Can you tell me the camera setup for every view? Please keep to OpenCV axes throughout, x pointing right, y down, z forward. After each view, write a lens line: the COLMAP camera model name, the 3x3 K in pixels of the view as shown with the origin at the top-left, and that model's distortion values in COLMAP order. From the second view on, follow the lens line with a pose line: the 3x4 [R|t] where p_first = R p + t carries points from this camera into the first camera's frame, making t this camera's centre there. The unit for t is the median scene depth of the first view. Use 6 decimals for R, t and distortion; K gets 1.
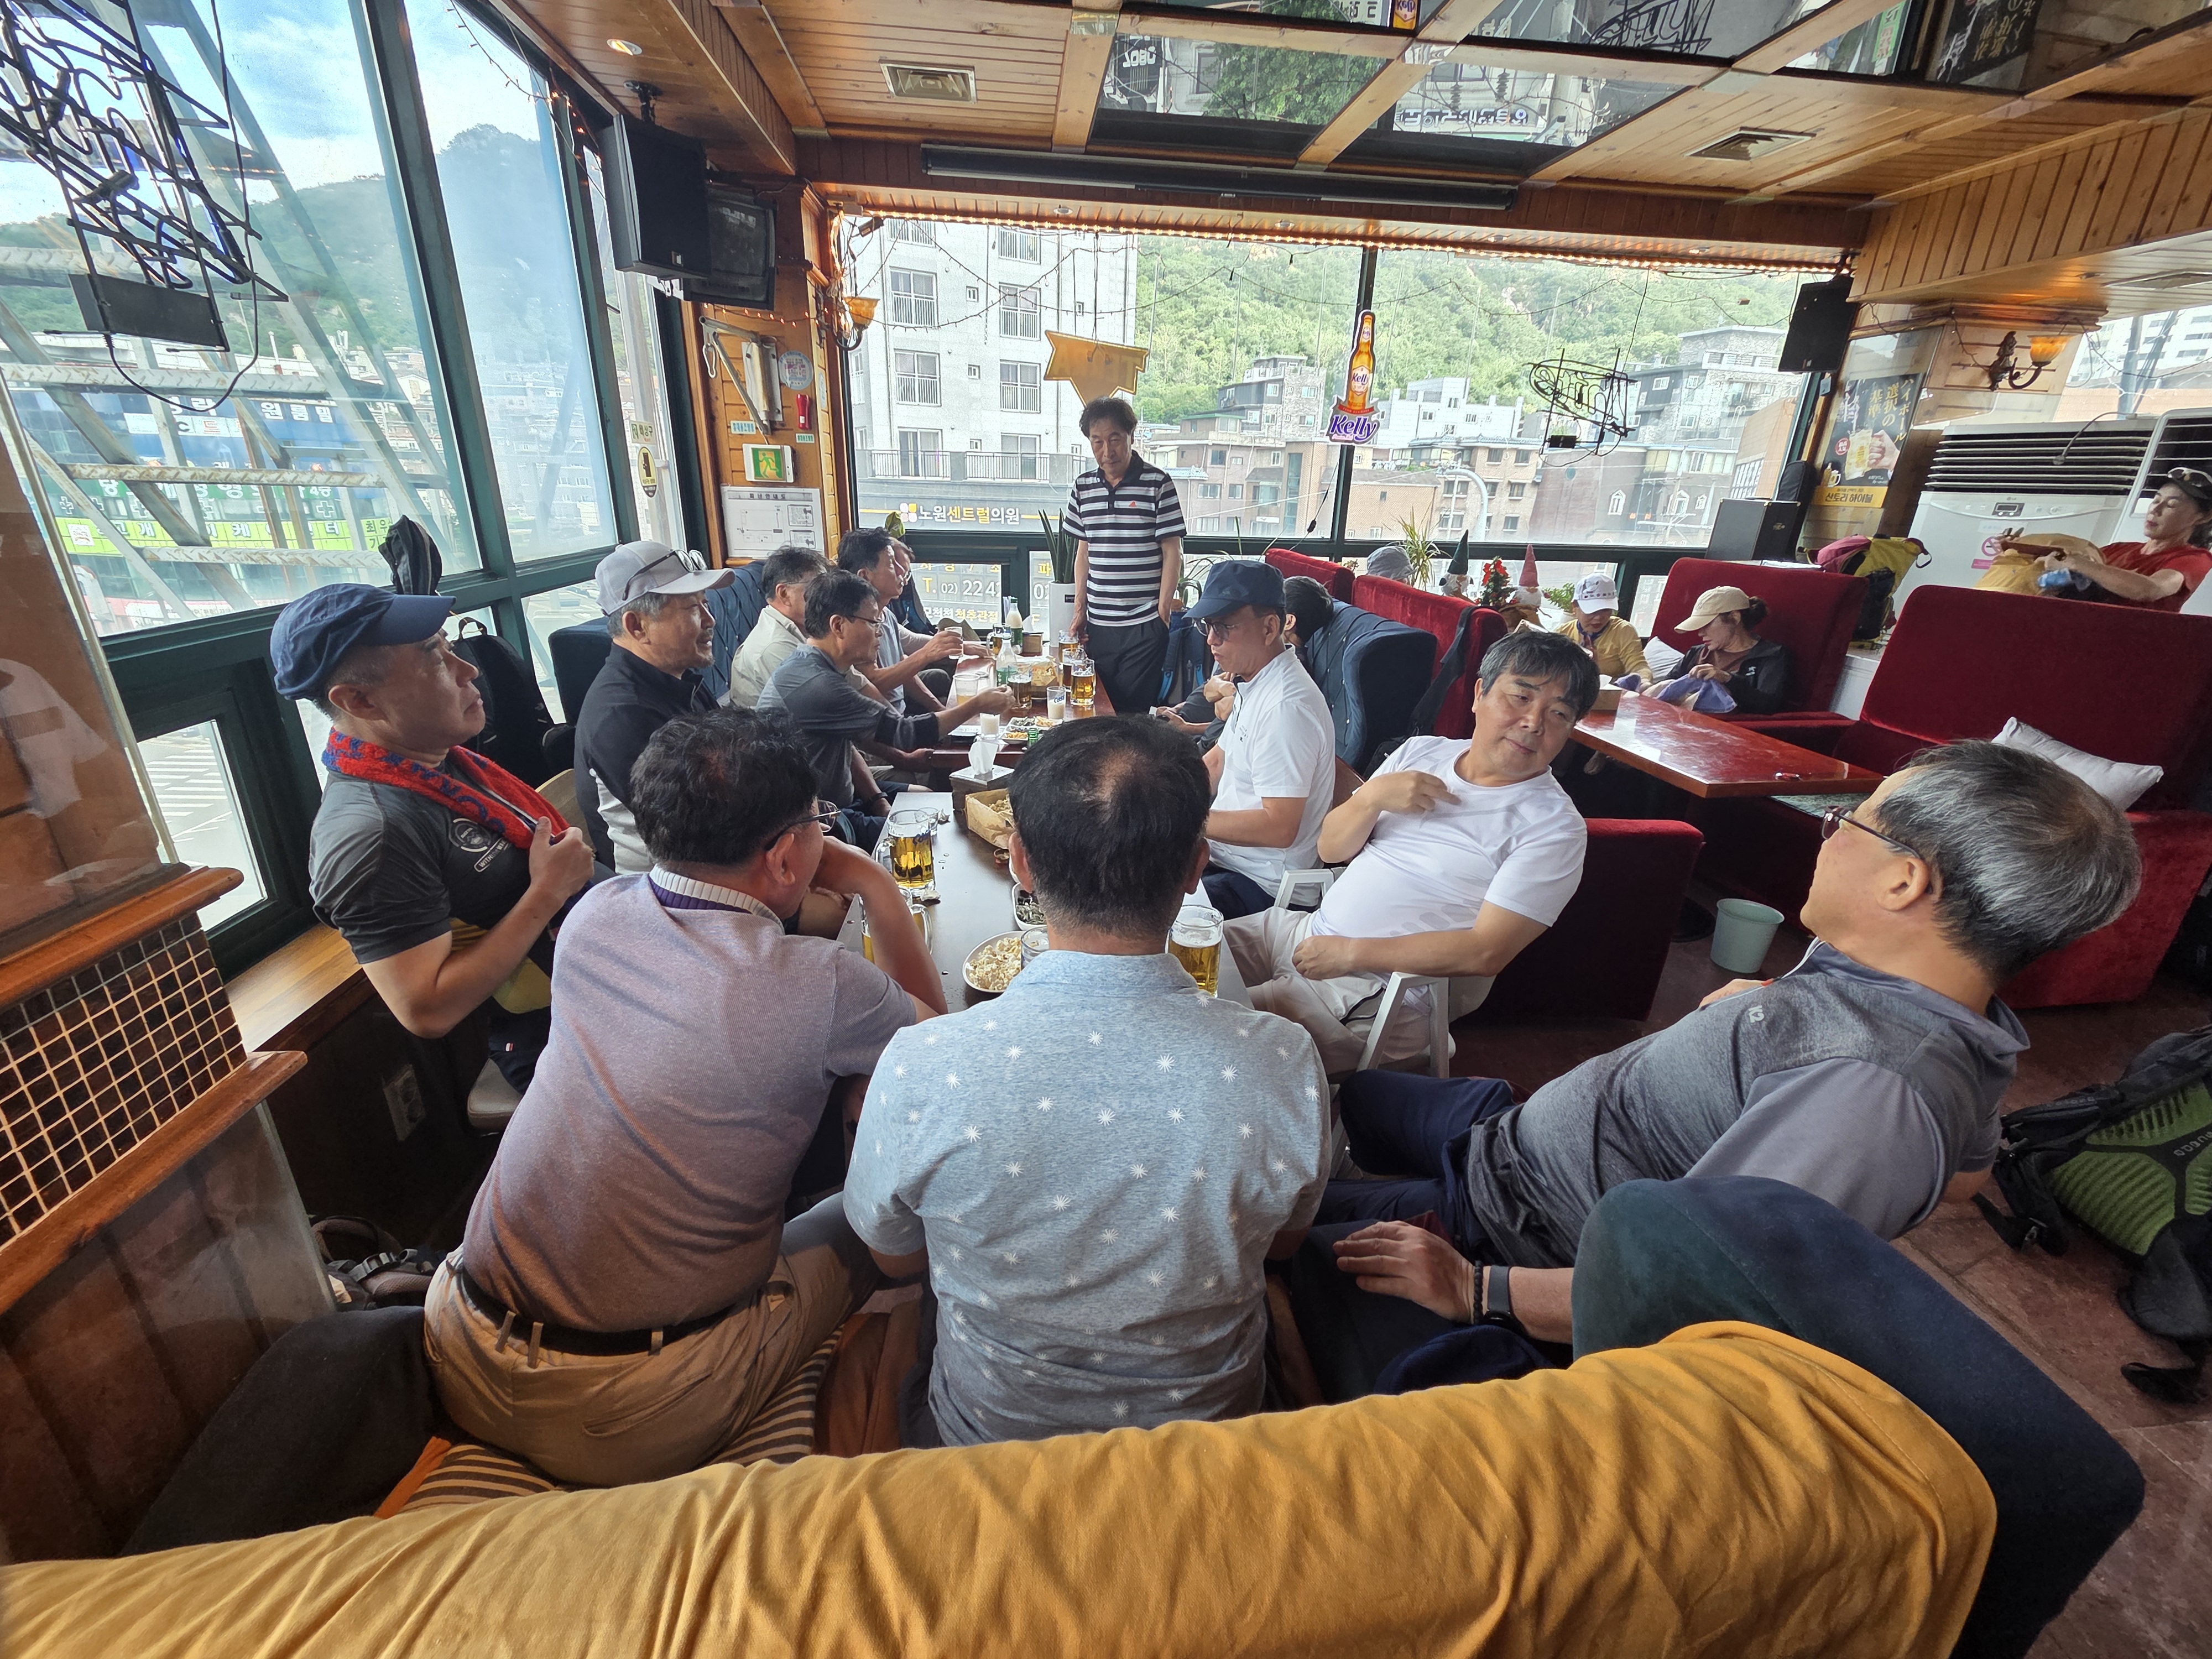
lens RADIAL K [[892.2, 0, 1106.0], [0, 892.2, 829.5], [0, 0, 1]] dist [-0.000644, -0.005811]
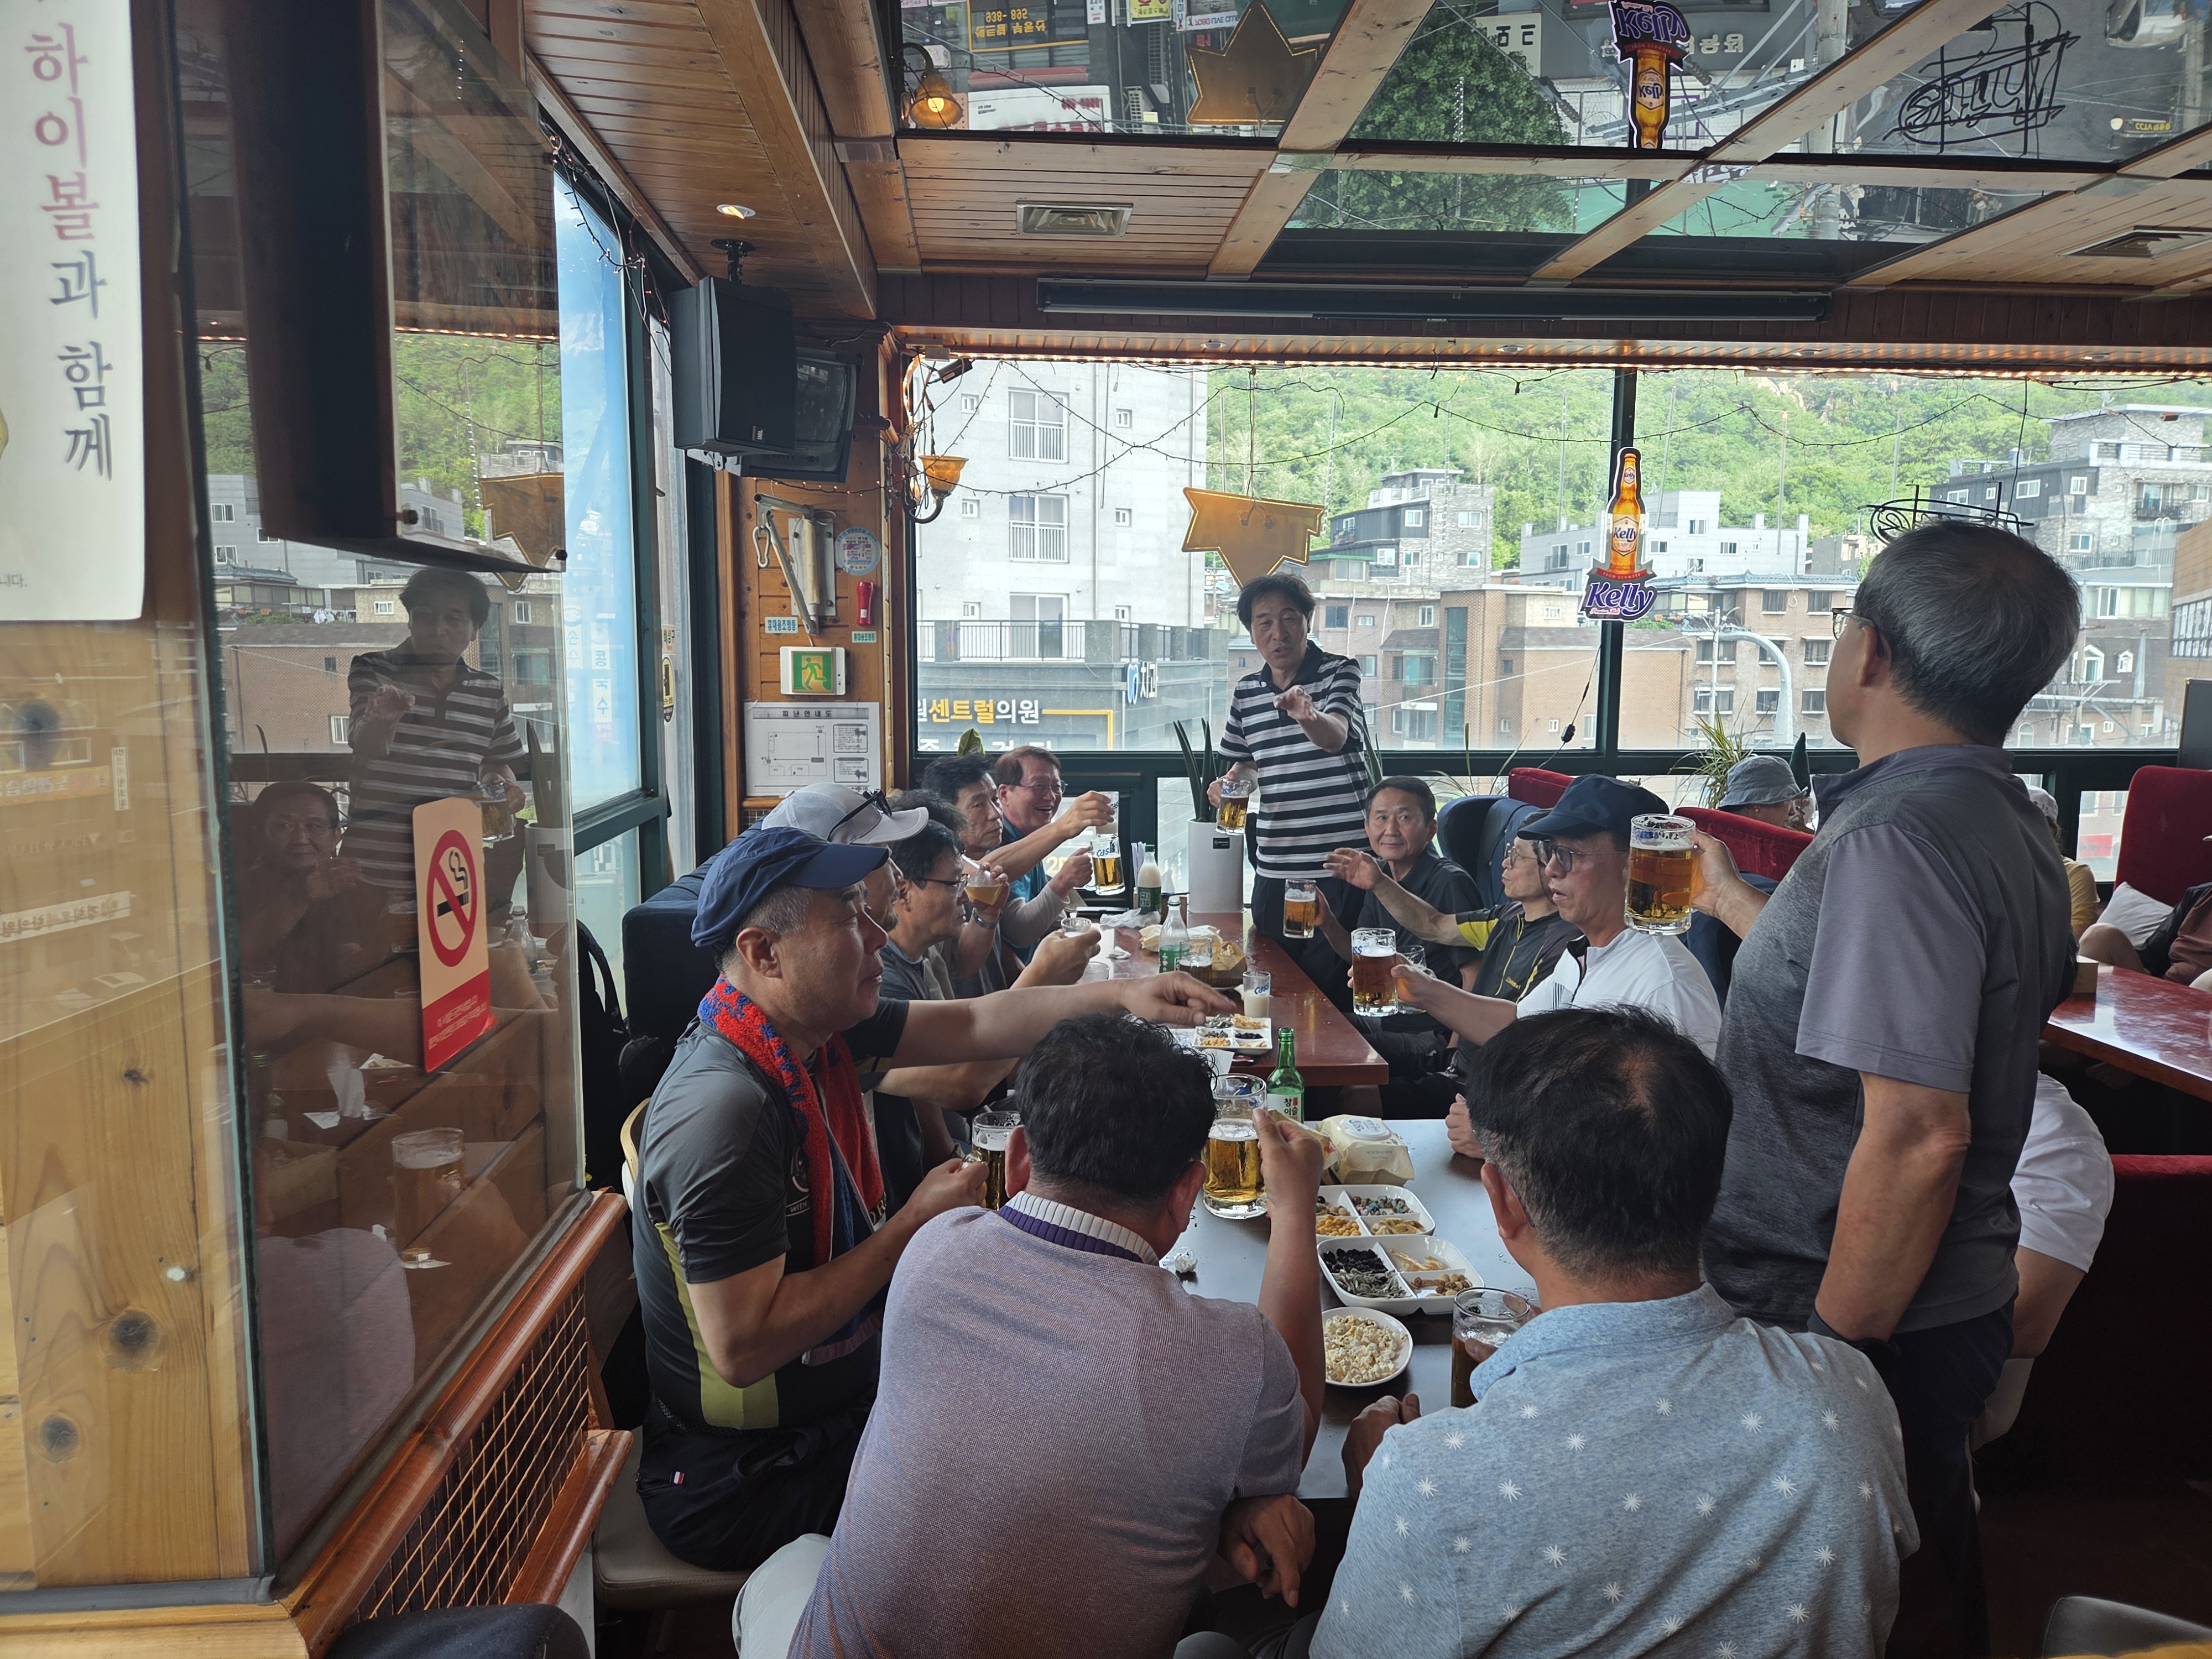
lens RADIAL K [[1467.1, 0, 1104.0], [0, 1467.1, 825.1], [0, 0, 1]] dist [0.067066, -0.073817]
pose [[0.999079, -0.018921, -0.038499, -0.092705], [0.008536, 0.967211, -0.253830, 0.012901], [0.042040, 0.253268, 0.966482, -0.100414]]
